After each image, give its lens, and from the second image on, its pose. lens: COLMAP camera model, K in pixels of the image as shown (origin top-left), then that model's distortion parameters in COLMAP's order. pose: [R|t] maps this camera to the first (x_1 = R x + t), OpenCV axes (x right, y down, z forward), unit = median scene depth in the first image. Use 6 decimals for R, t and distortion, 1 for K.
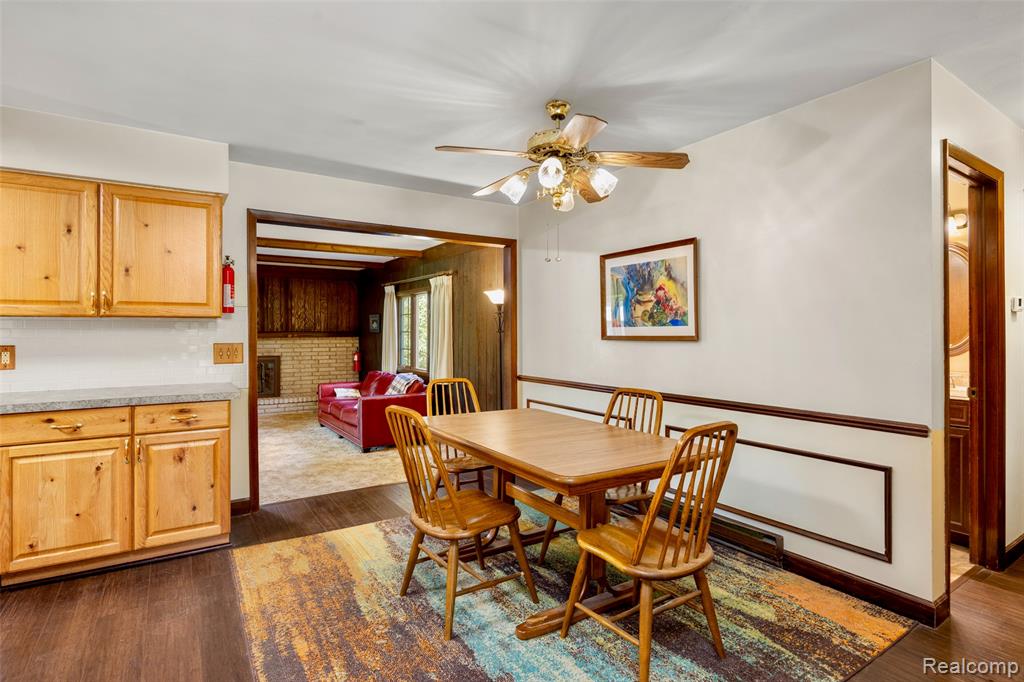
lens RADIAL K [[516.0, 0, 511.9], [0, 516.0, 329.8], [0, 0, 1]] dist [-0.006694, -0.000452]
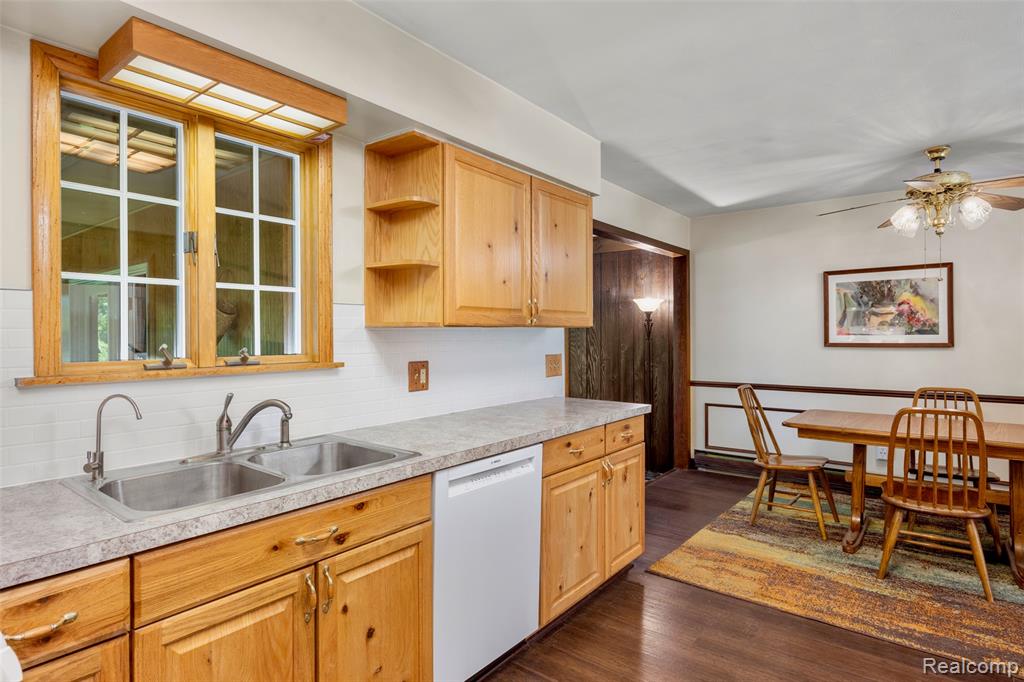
lens RADIAL K [[549.7, 0, 513.0], [0, 549.7, 338.1], [0, 0, 1]] dist [0.000021, -0.001057]
pose [[0.946994, -0.004609, 0.321219, -1.025221], [0.001929, 0.999961, 0.008663, -0.012946], [-0.321246, -0.007584, 0.946965, 0.101226]]
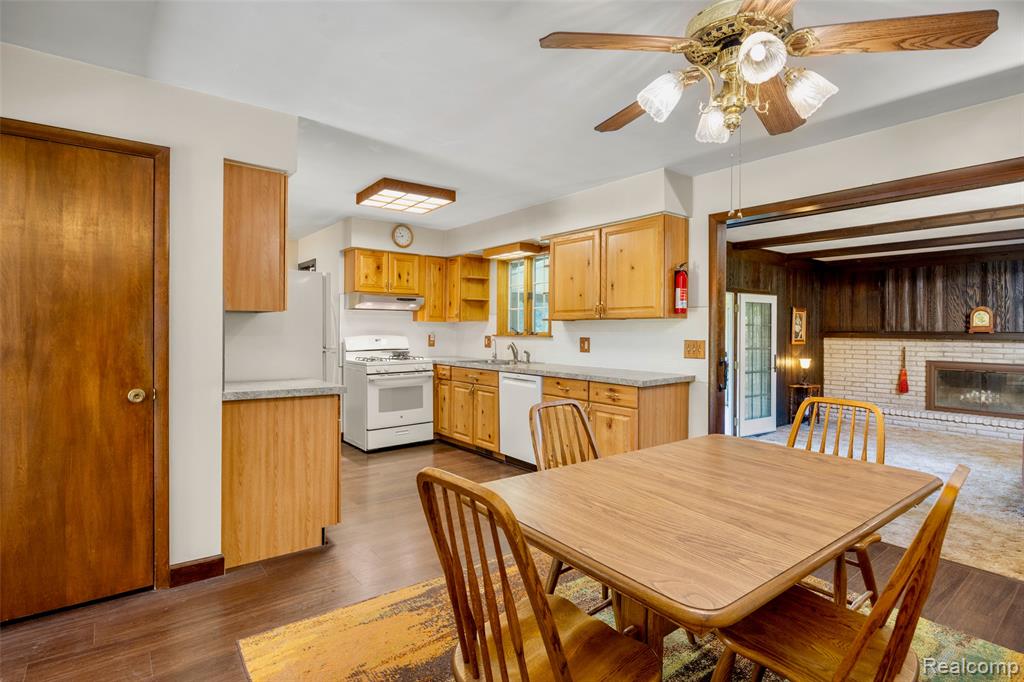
lens RADIAL K [[516.0, 0, 511.9], [0, 516.0, 329.8], [0, 0, 1]] dist [-0.006694, -0.000452]
pose [[0.084127, 0.004095, -0.996447, 0.577547], [-0.003097, 0.999988, 0.003848, -0.000116], [0.996450, 0.002763, 0.084139, 0.562073]]
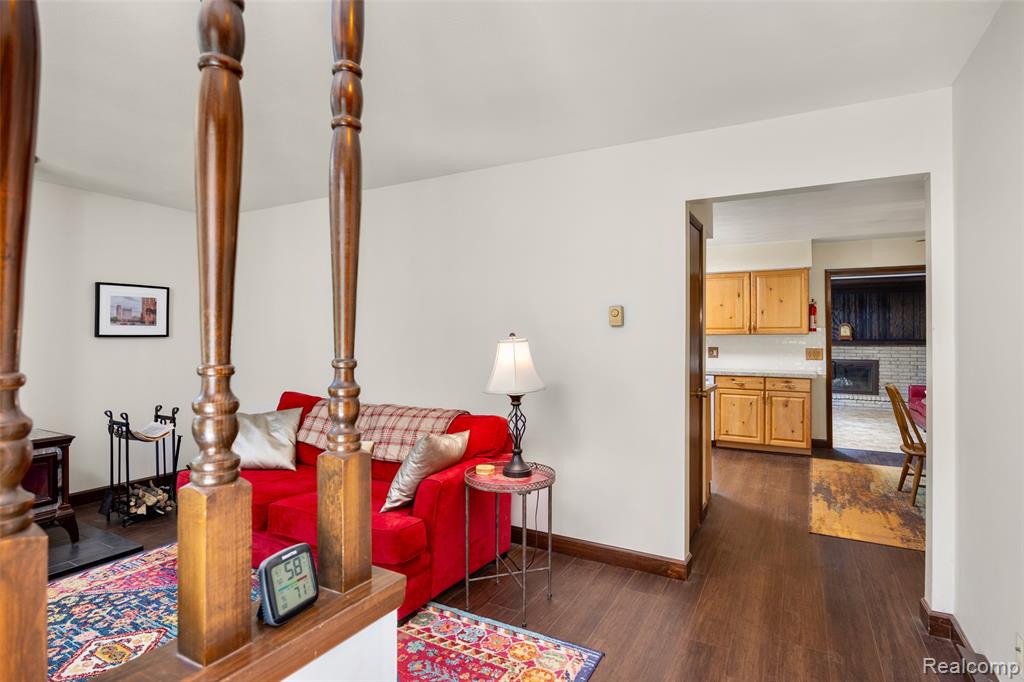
lens RADIAL K [[528.4, 0, 517.8], [0, 528.4, 333.7], [0, 0, 1]] dist [-0.002822, -0.000440]
pose [[0.475365, -0.002479, -0.879785, 0.596593], [0.001695, 0.999997, -0.001902, -0.024397], [0.879787, -0.000587, 0.475368, -0.800826]]
